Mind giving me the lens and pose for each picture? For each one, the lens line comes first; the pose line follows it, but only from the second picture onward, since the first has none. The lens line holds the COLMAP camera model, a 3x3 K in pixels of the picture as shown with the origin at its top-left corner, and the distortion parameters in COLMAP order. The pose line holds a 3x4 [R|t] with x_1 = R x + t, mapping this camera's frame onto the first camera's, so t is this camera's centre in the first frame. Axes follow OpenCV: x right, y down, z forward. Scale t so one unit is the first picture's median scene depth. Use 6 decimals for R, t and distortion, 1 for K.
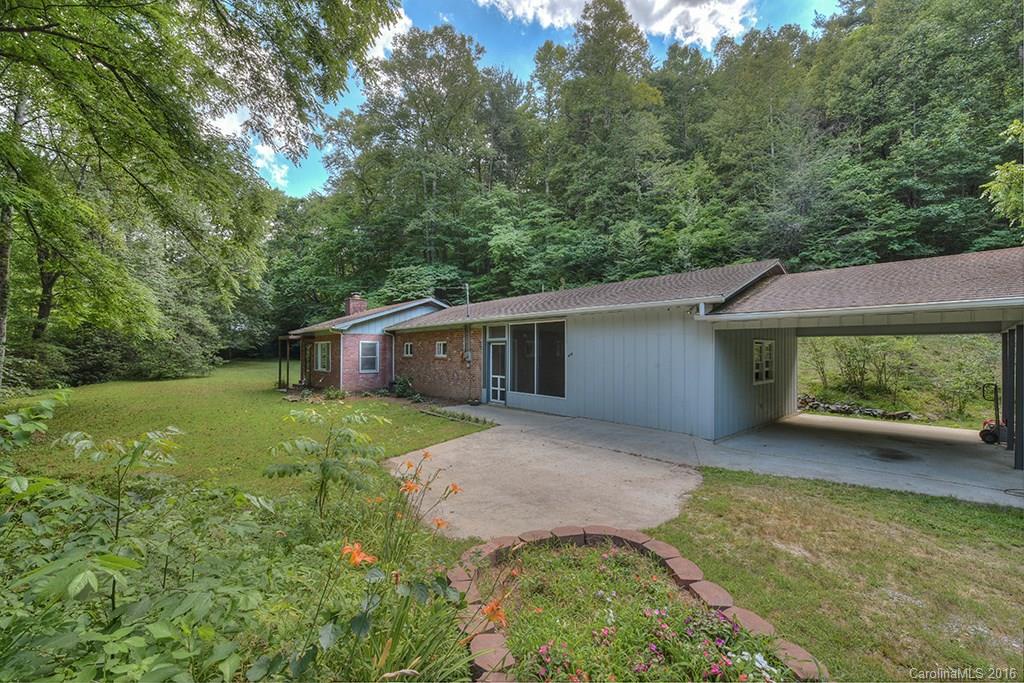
lens RADIAL K [[410.7, 0, 508.5], [0, 410.7, 343.8], [0, 0, 1]] dist [-0.019597, -0.000844]
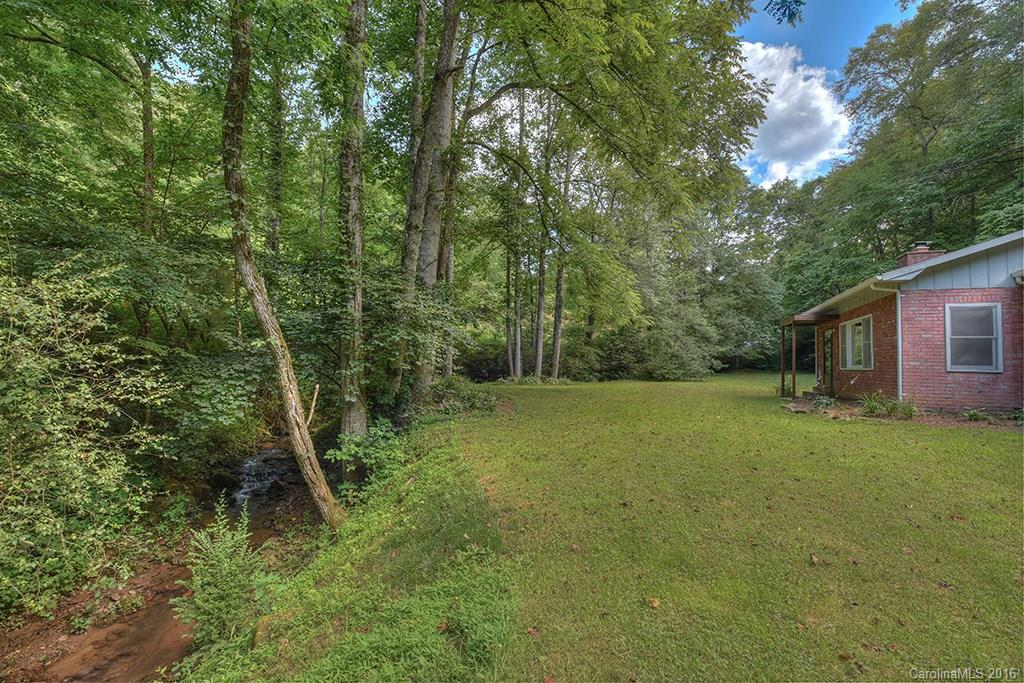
lens RADIAL K [[410.7, 0, 507.9], [0, 410.7, 343.1], [0, 0, 1]] dist [-0.019597, -0.000844]
pose [[0.425923, -0.028635, -0.904306, -0.100000], [-0.016579, 0.999084, -0.039444, 0.040855], [0.904607, 0.031793, 0.425059, 0.213238]]
